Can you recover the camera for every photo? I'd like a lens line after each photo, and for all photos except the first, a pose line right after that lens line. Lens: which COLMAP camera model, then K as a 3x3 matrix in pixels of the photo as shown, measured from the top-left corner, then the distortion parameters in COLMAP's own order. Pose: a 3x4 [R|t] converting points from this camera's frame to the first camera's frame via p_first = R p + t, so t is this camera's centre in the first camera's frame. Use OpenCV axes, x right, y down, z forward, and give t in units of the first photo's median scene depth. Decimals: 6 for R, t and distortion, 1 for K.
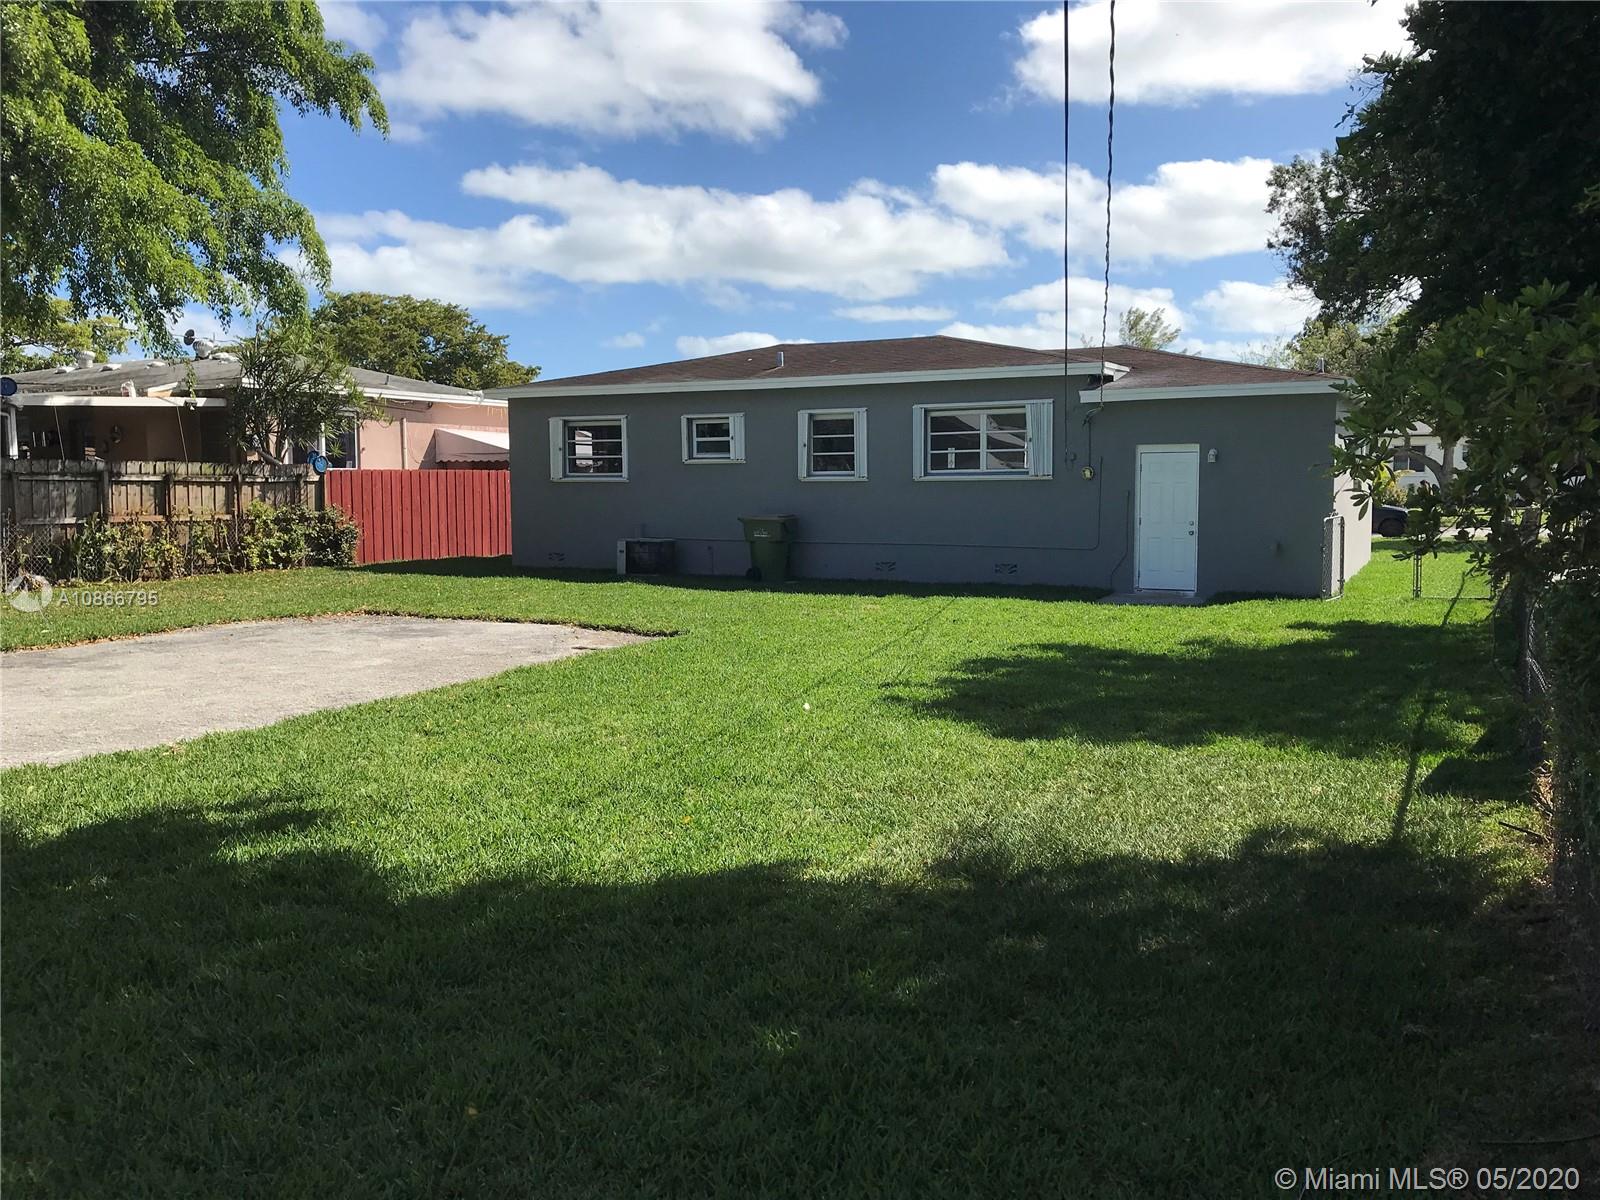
lens RADIAL K [[1302.3, 0, 807.1], [0, 1302.3, 608.9], [0, 0, 1]] dist [0.046271, -0.057863]
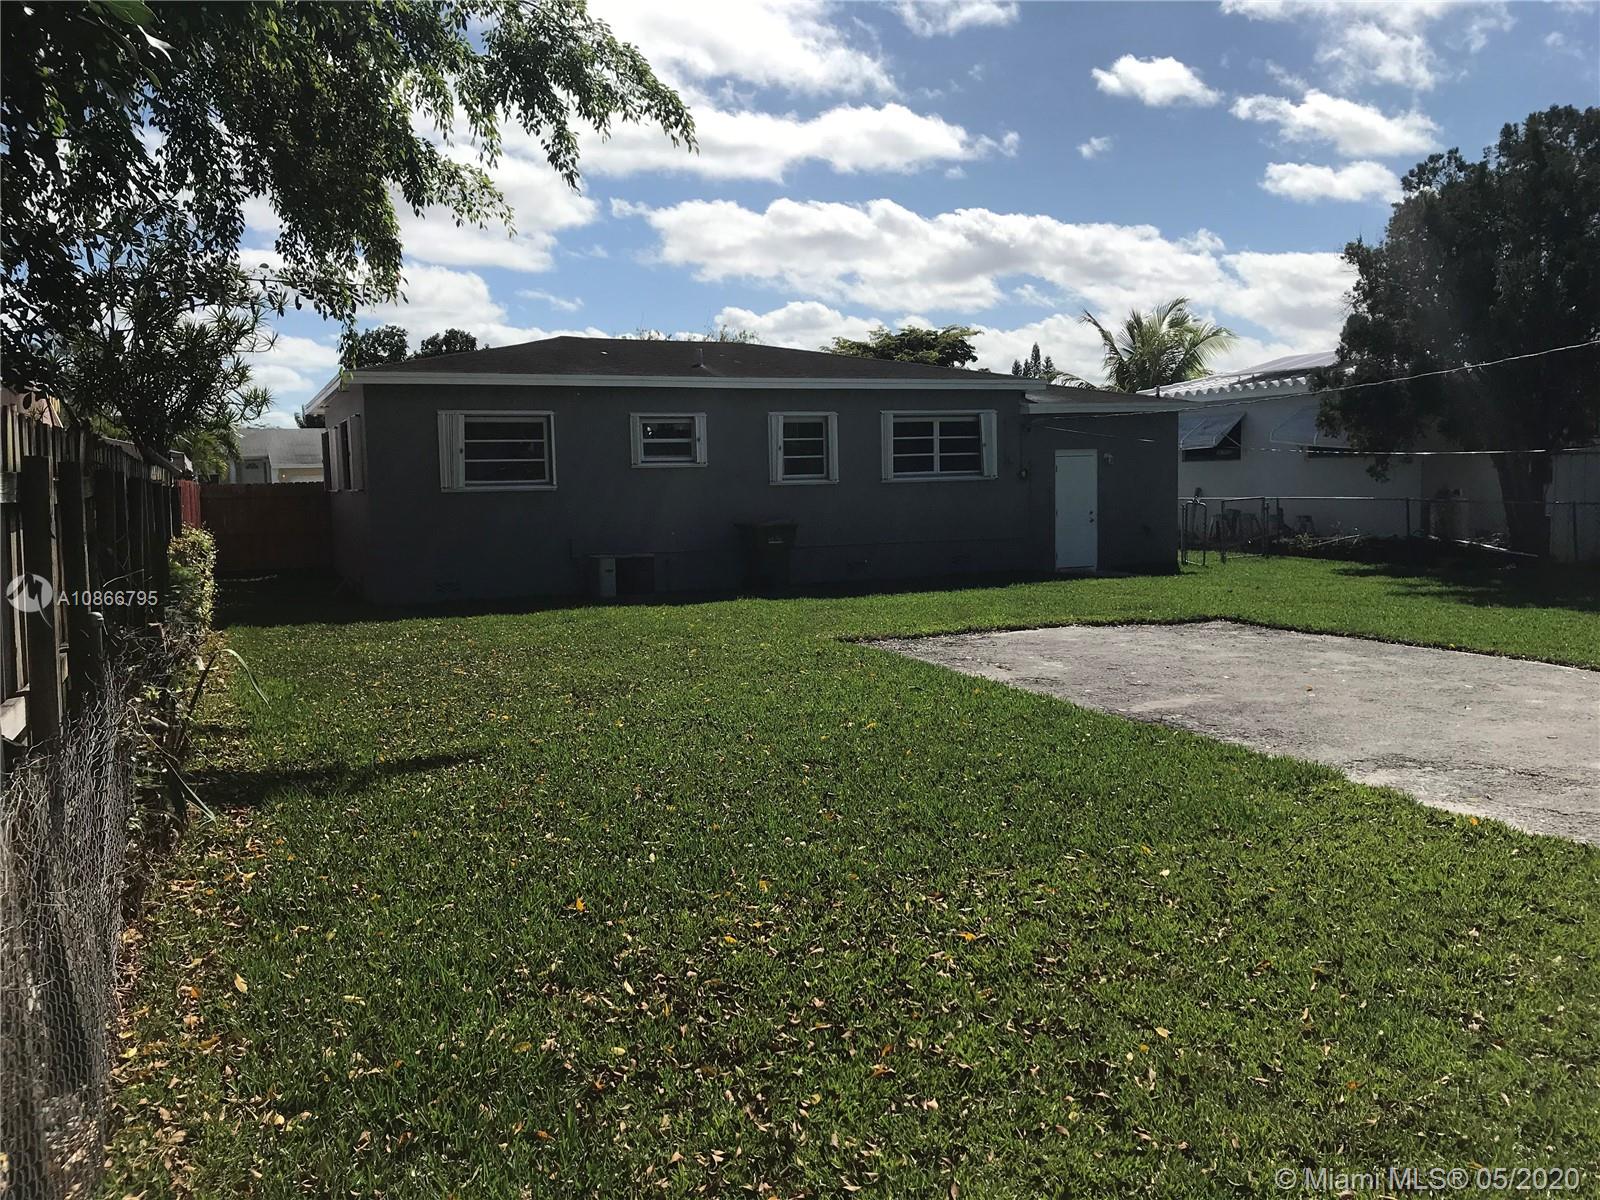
lens RADIAL K [[1302.3, 0, 798.6], [0, 1302.3, 605.5], [0, 0, 1]] dist [0.046271, -0.057863]
pose [[0.634052, -0.083124, 0.768810, -0.727243], [0.095801, 0.994990, 0.028570, -0.034329], [-0.767333, 0.055538, 0.638839, 0.365524]]
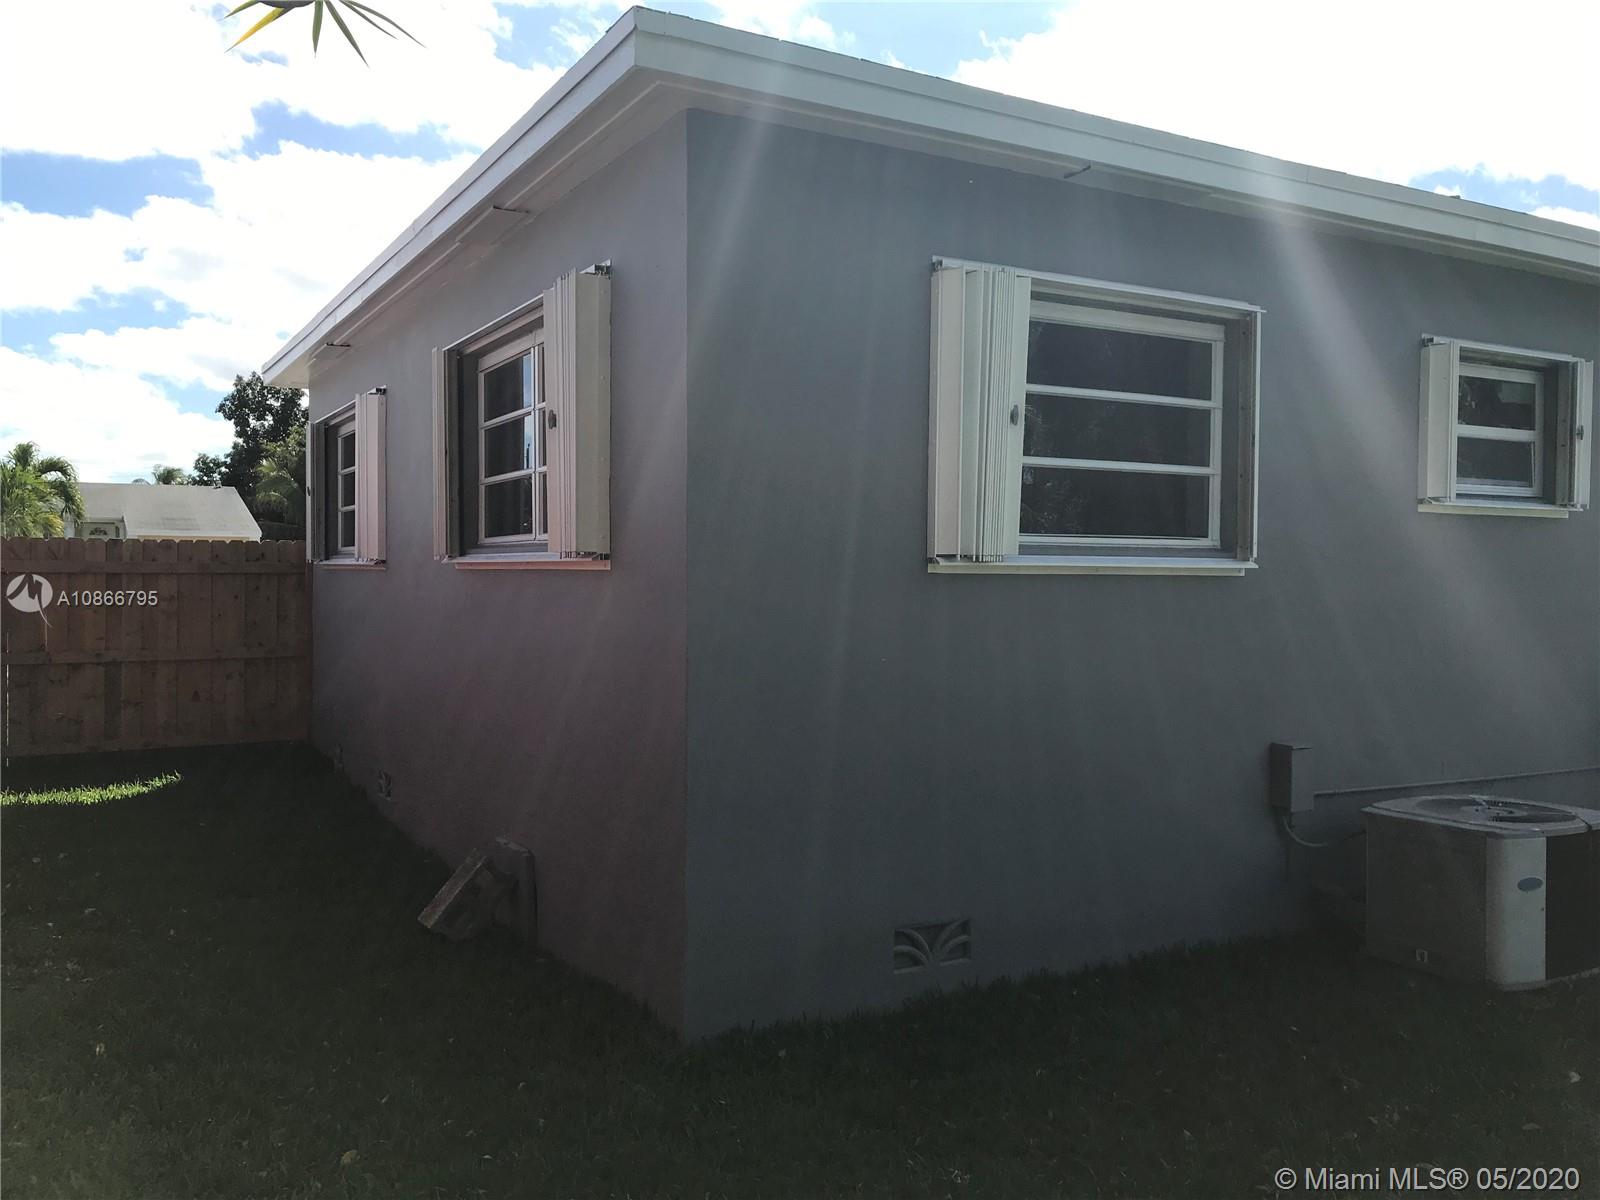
lens RADIAL K [[1302.3, 0, 792.1], [0, 1302.3, 585.4], [0, 0, 1]] dist [0.046271, -0.057863]
pose [[0.555179, -0.000764, 0.831730, -0.407273], [0.074704, 0.996004, -0.048949, -0.094953], [-0.828369, 0.089309, 0.553018, 0.984639]]
